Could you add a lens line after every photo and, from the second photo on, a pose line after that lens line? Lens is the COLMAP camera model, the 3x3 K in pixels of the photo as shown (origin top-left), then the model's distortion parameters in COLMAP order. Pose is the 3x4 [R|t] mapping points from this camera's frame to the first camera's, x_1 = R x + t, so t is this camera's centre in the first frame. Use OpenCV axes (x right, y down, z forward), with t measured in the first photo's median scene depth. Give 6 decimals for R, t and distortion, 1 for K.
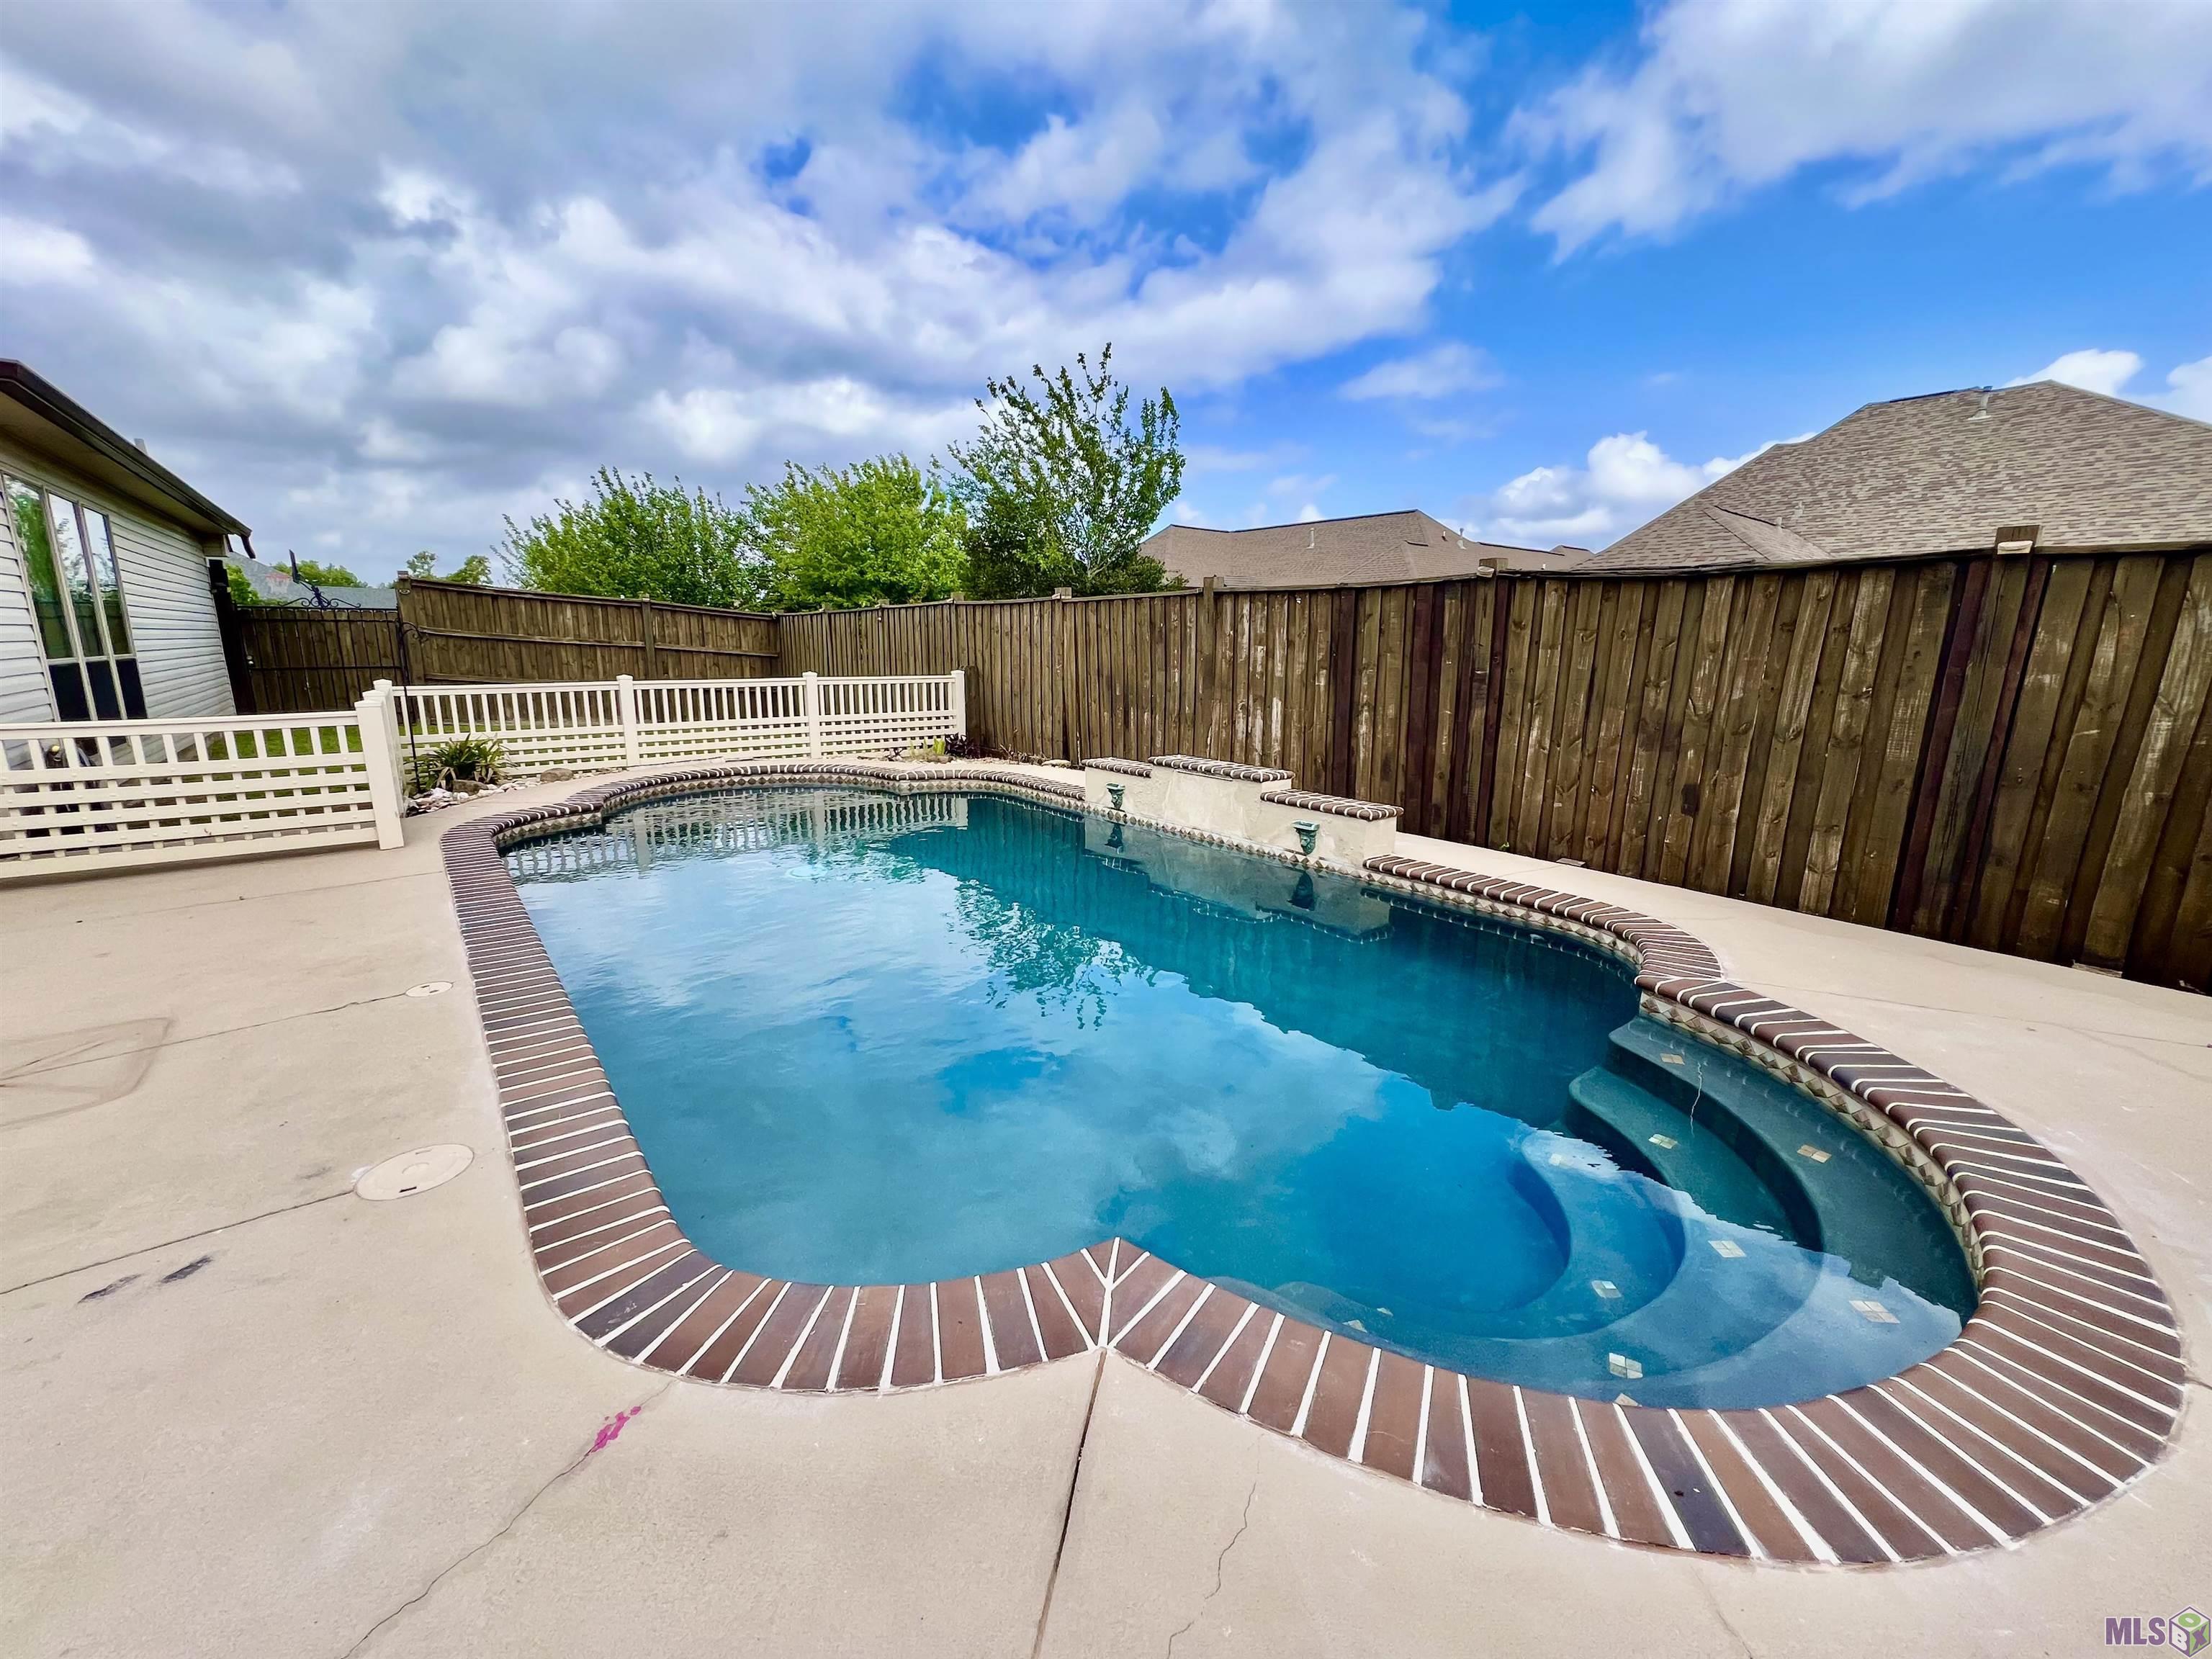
lens RADIAL K [[885.6, 0, 1105.7], [0, 885.6, 824.8], [0, 0, 1]] dist [-0.000157, -0.000625]
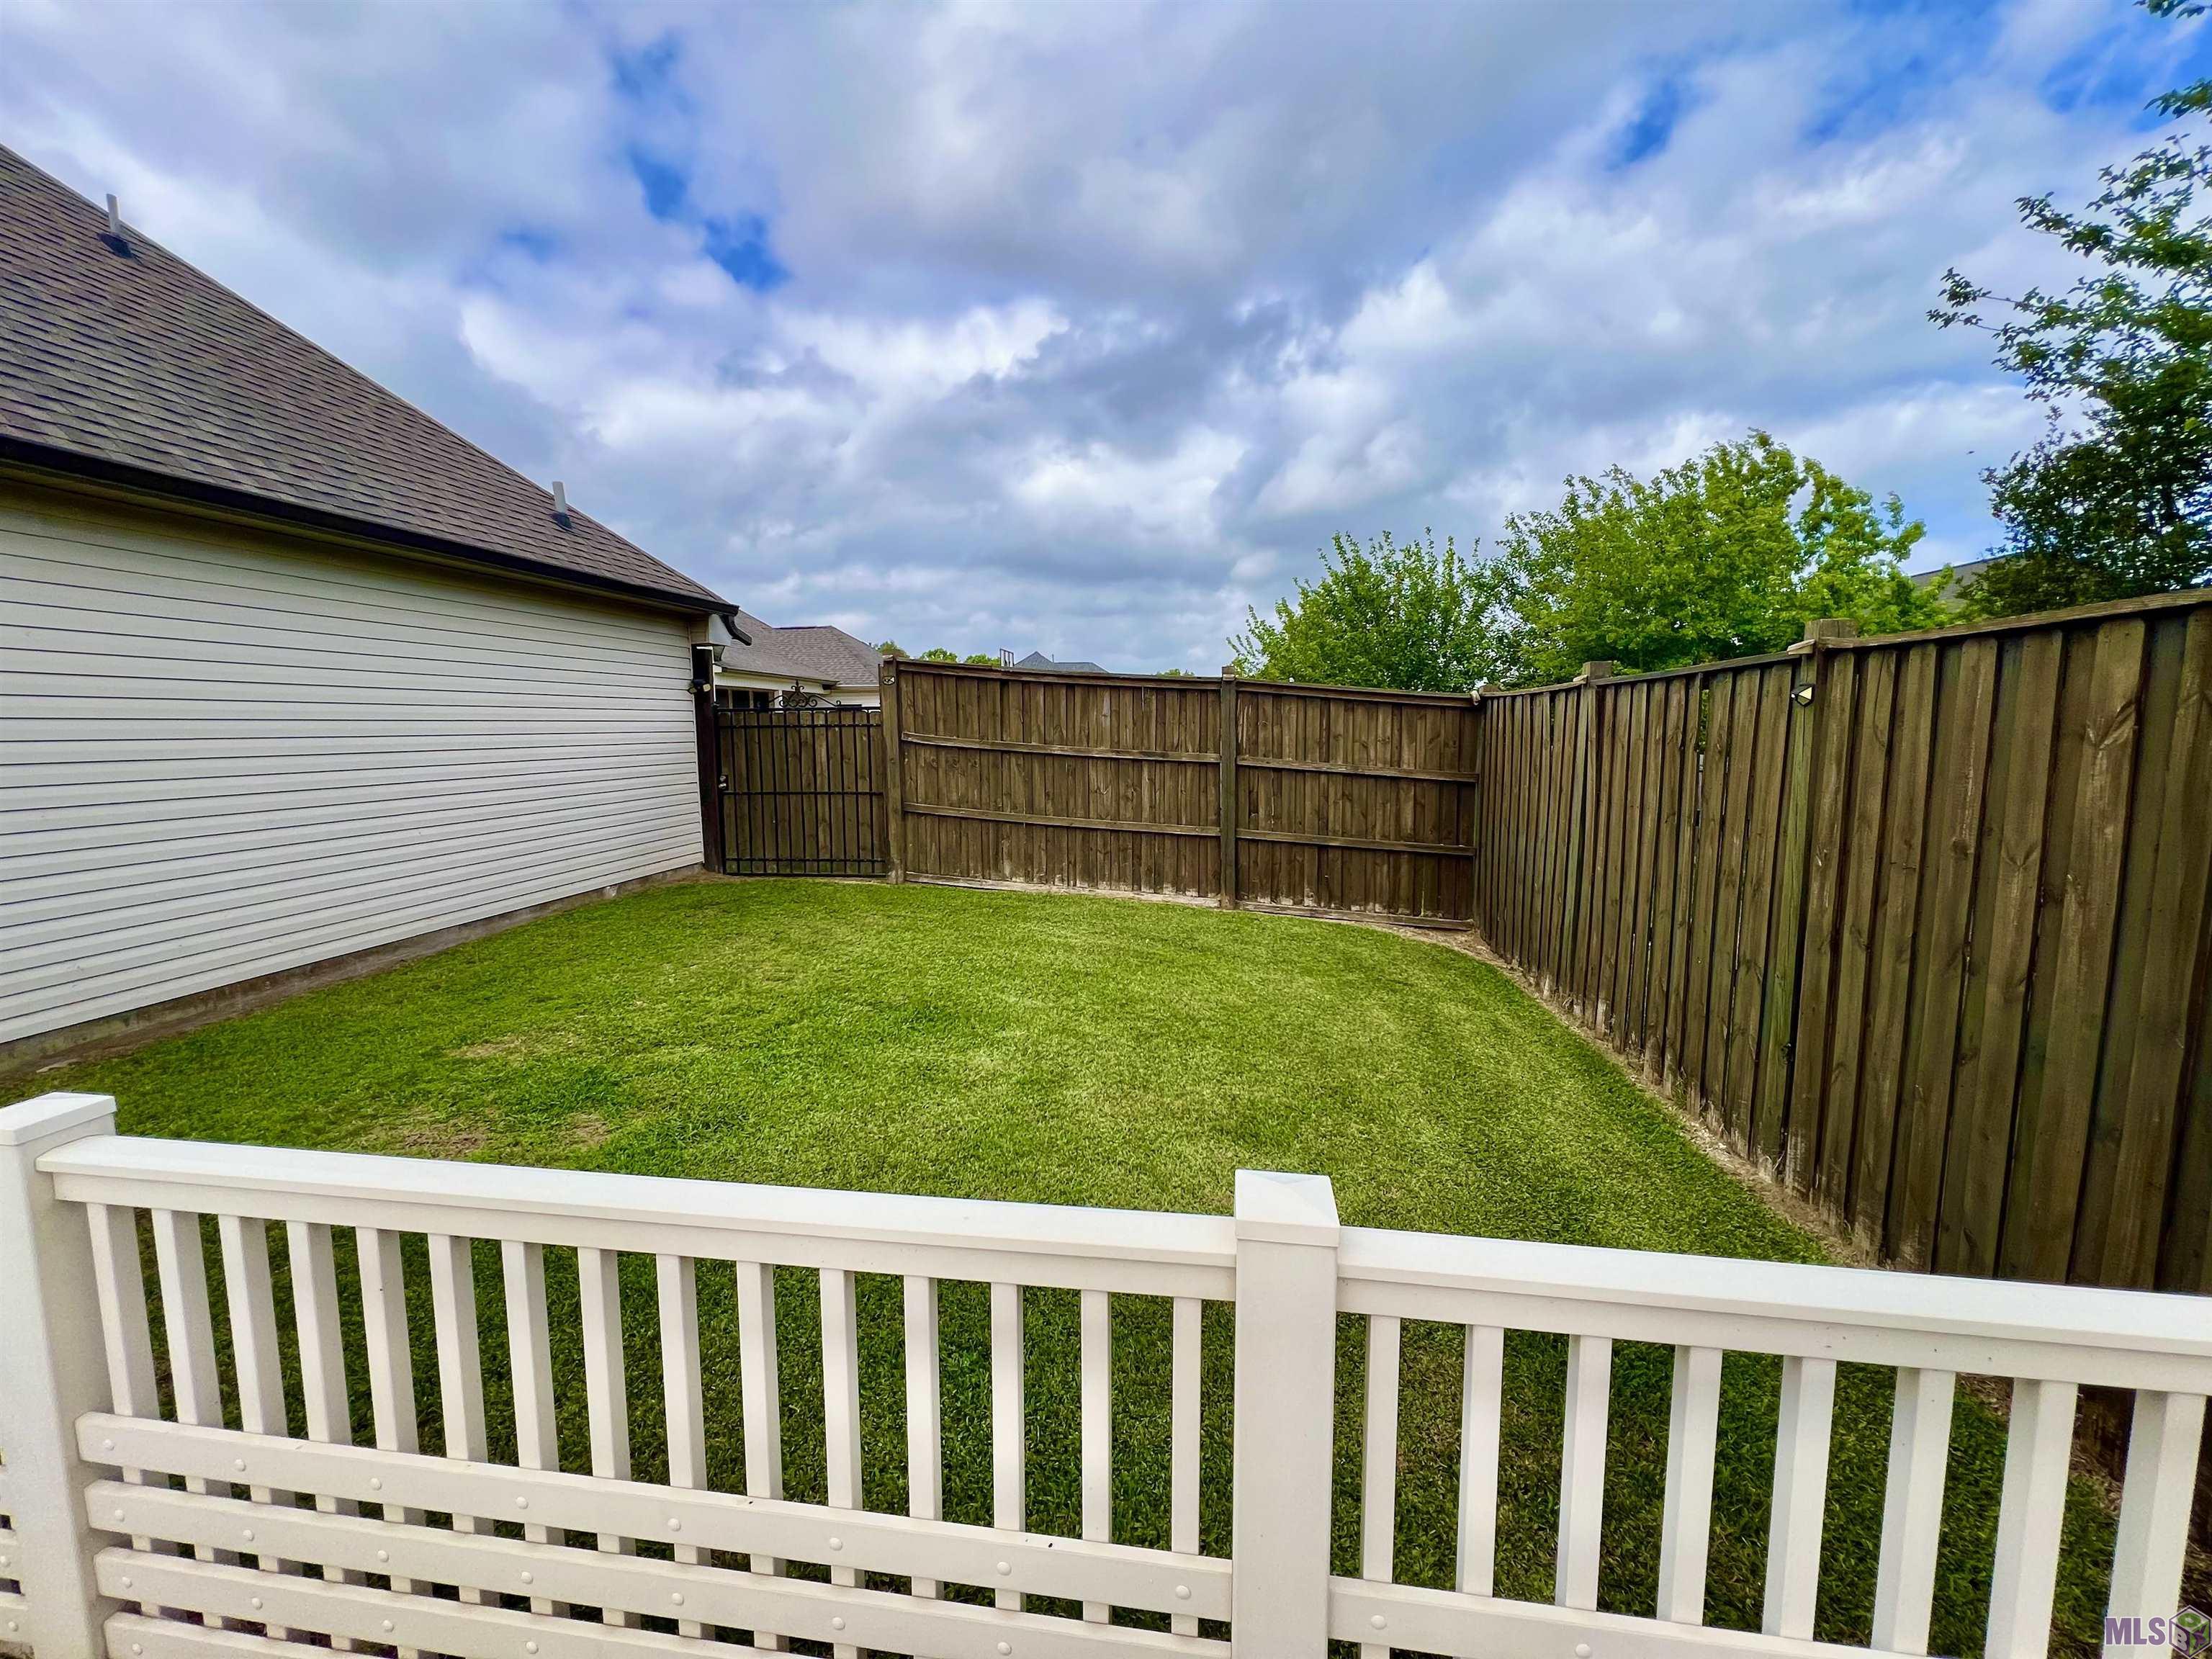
lens RADIAL K [[874.6, 0, 1105.4], [0, 874.6, 823.8], [0, 0, 1]] dist [0.008420, 0.000153]
pose [[0.683284, 0.069553, -0.726832, -0.369175], [-0.137079, 0.989972, -0.034132, -0.284550], [0.717170, 0.122955, 0.685966, 1.228251]]
